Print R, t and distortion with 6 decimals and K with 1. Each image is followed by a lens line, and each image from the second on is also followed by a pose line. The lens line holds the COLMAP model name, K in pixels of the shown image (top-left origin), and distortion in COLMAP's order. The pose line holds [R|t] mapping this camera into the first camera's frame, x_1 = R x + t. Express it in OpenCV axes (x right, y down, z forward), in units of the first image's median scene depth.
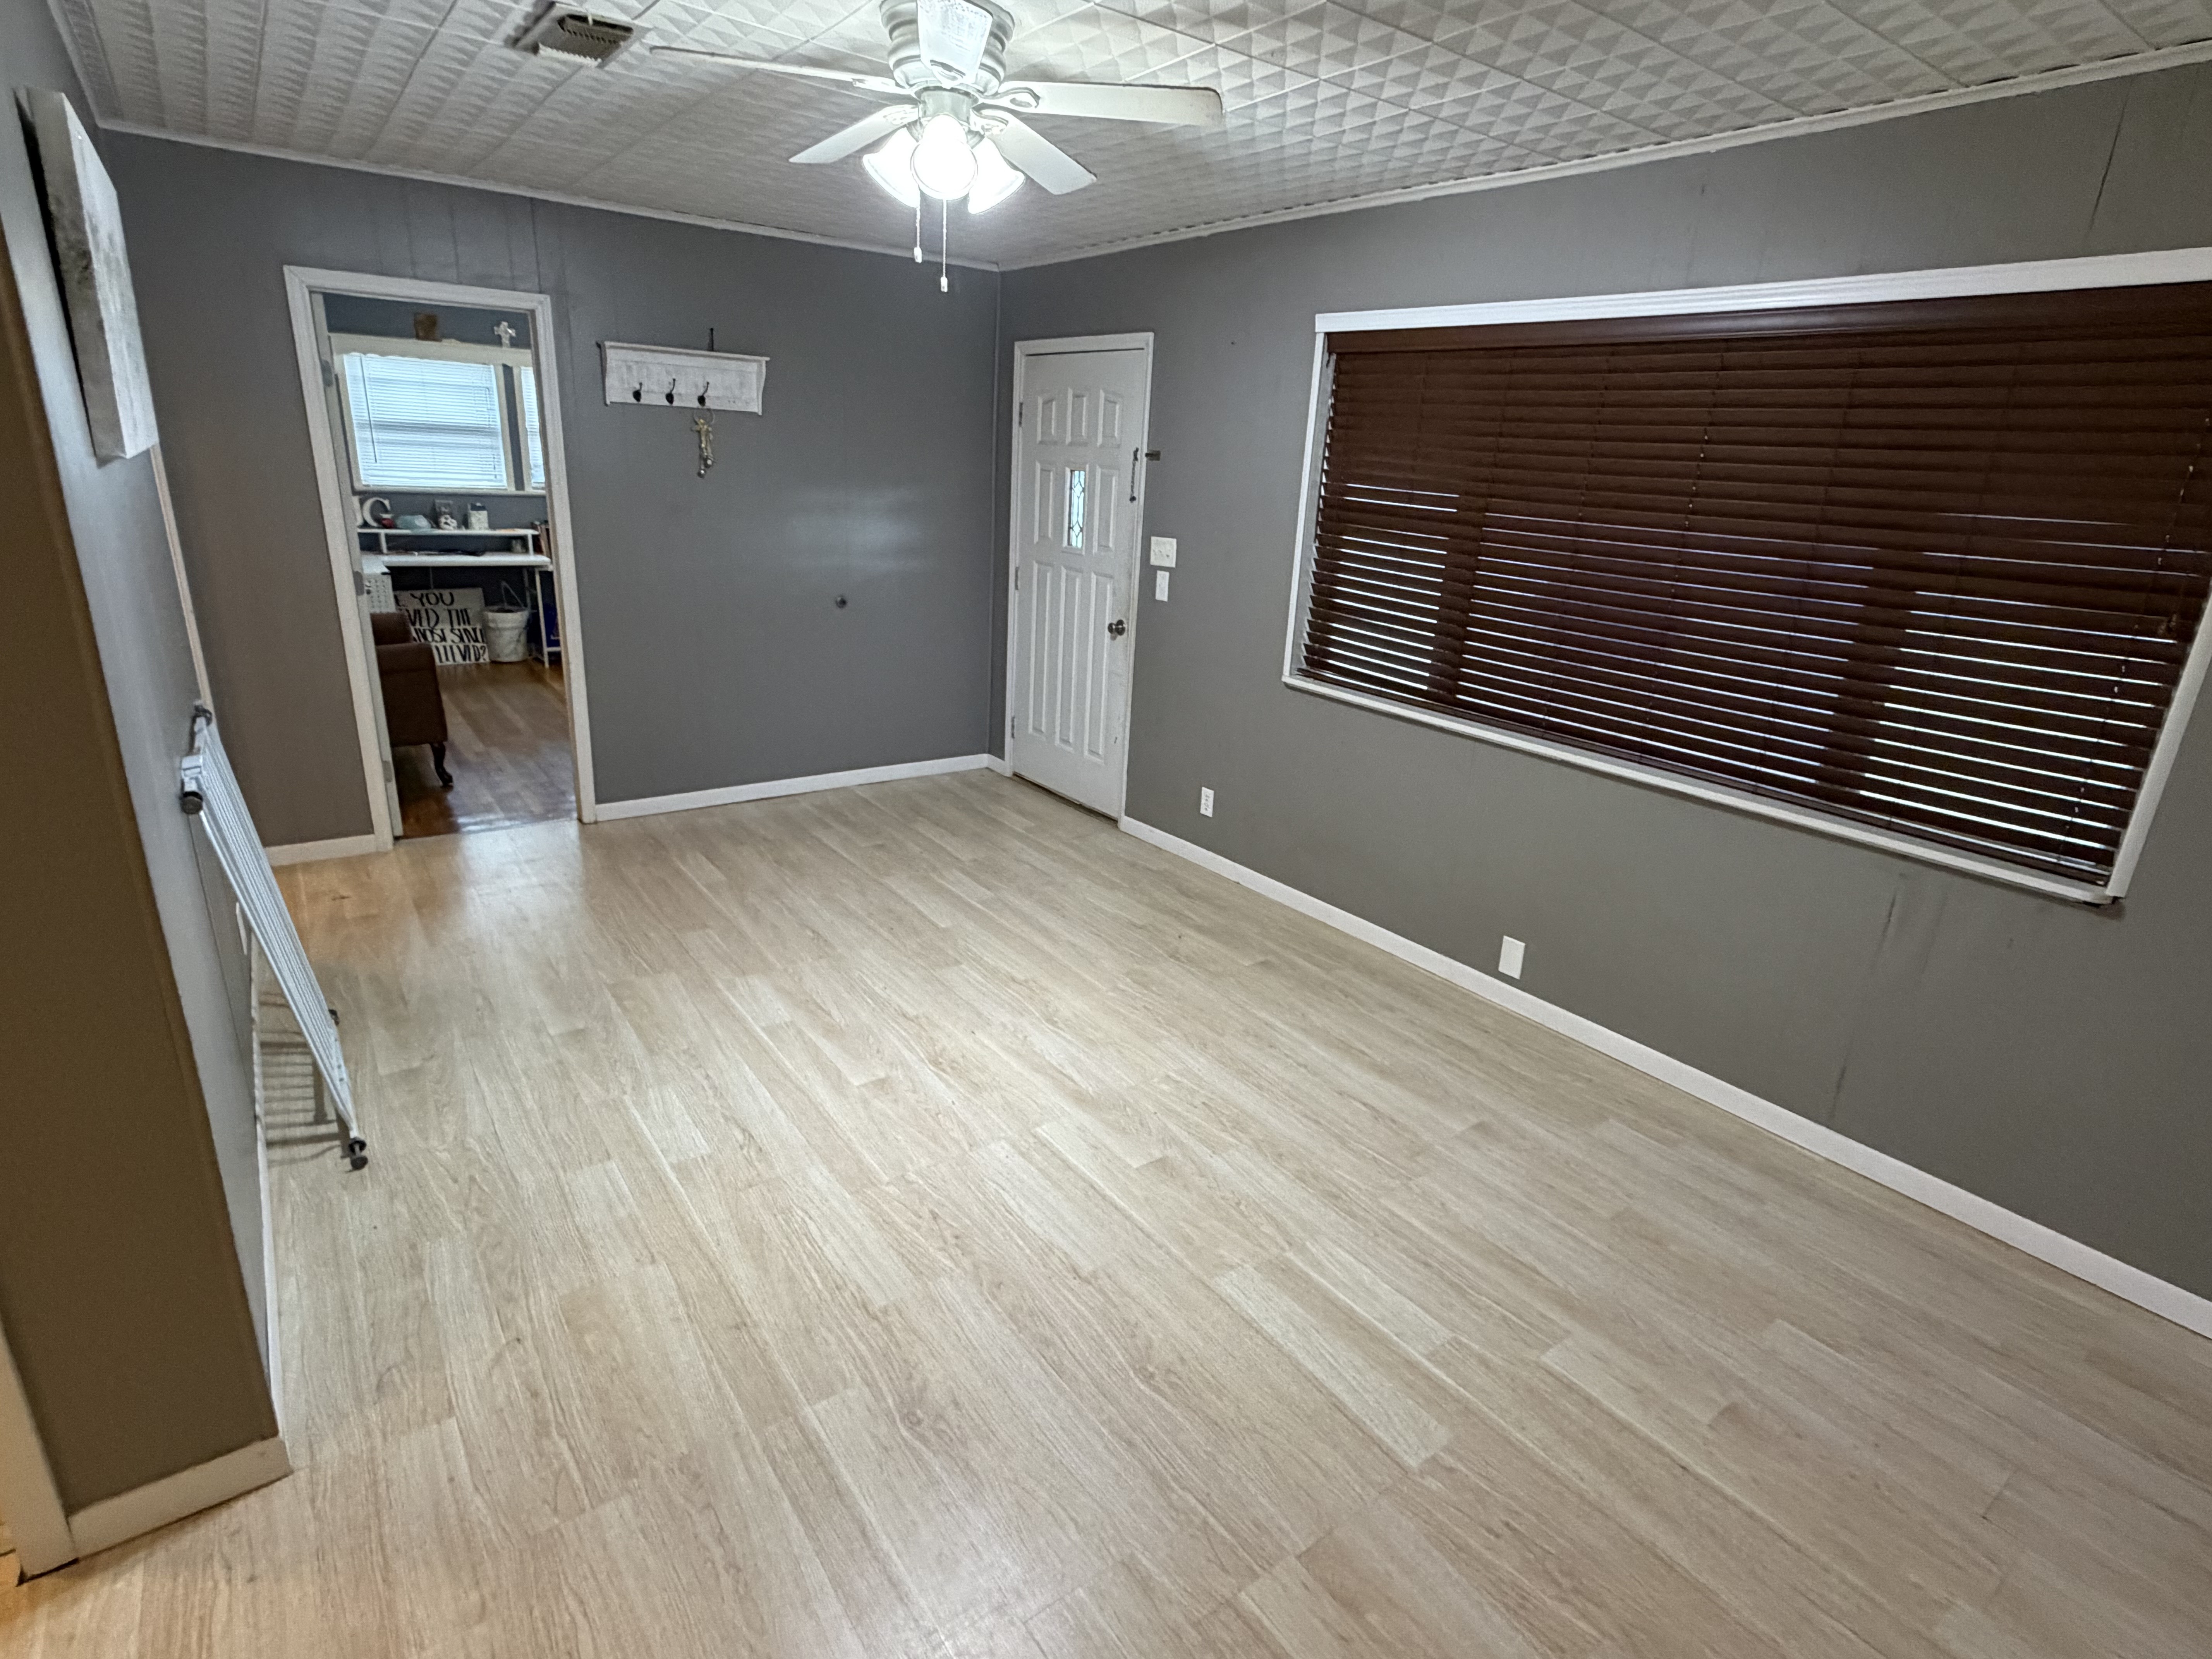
lens RADIAL K [[1126.2, 0, 1103.1], [0, 1126.2, 819.1], [0, 0, 1]] dist [0.022712, 0.000251]
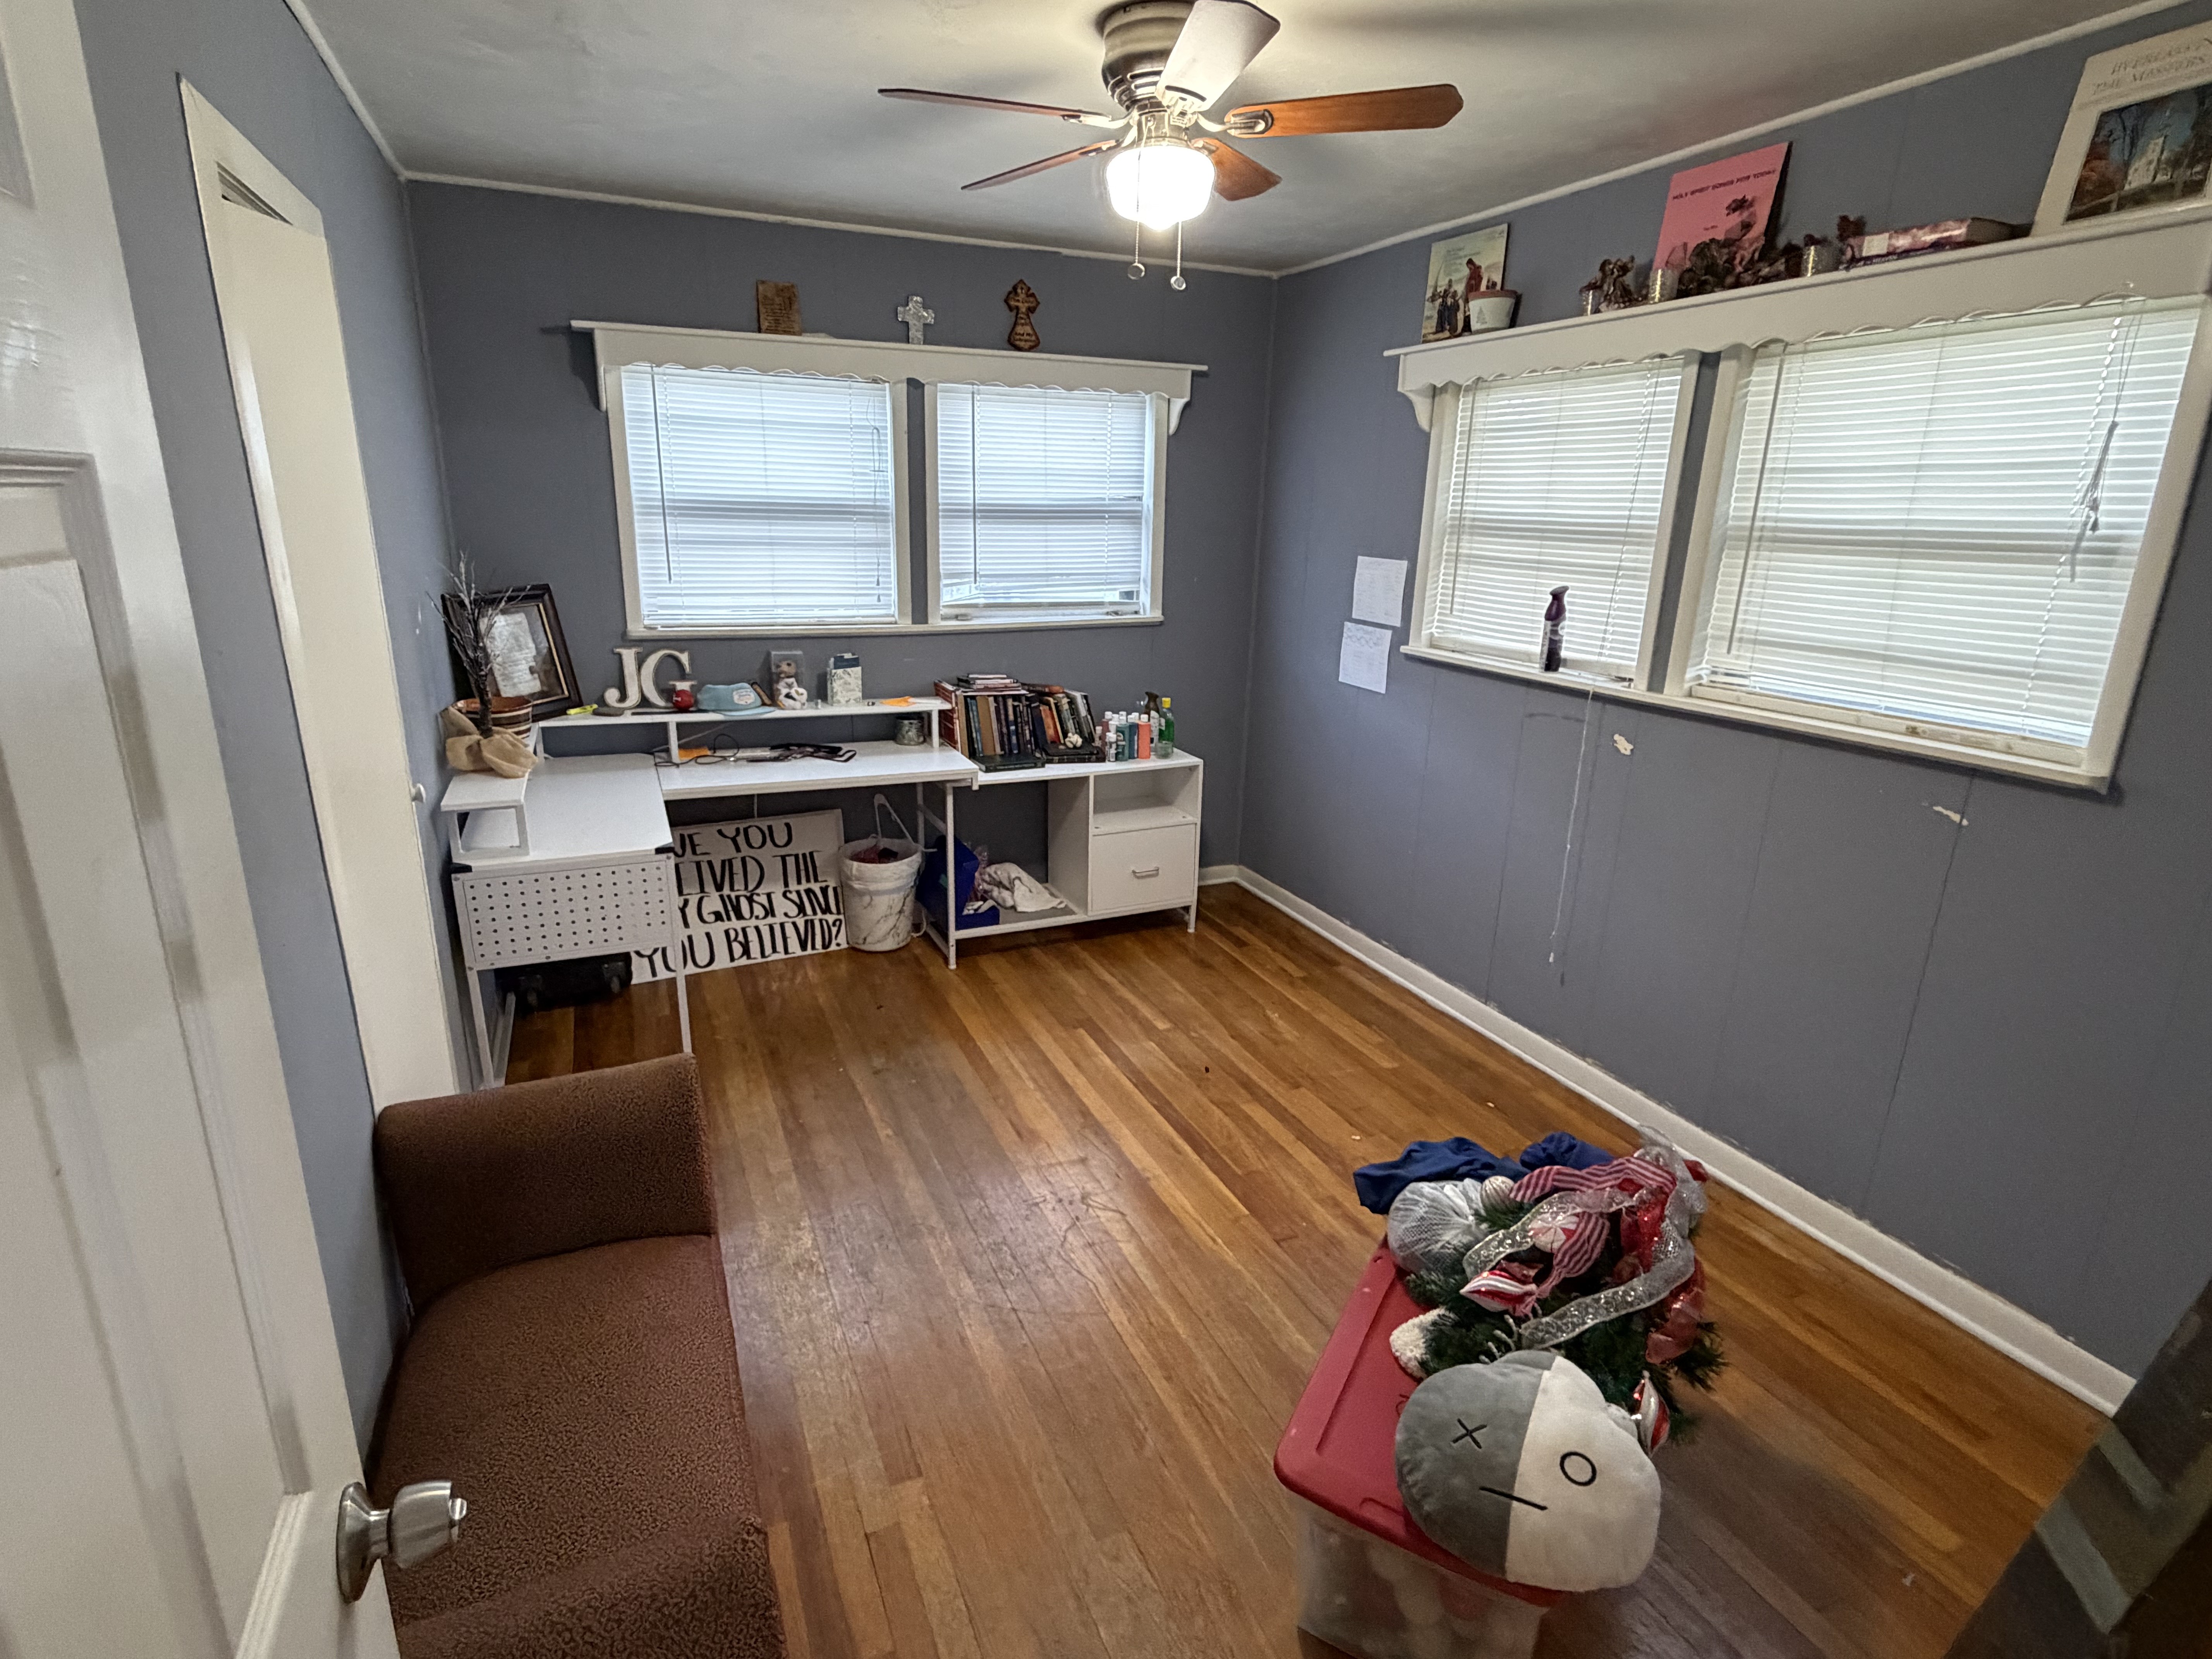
lens RADIAL K [[1126.2, 0, 1103.4], [0, 1126.2, 830.3], [0, 0, 1]] dist [0.022712, 0.000251]
pose [[0.978983, 0.021757, -0.202779, -0.331052], [-0.031598, 0.998468, -0.045417, -0.177977], [0.201480, 0.050870, 0.978171, 0.529704]]
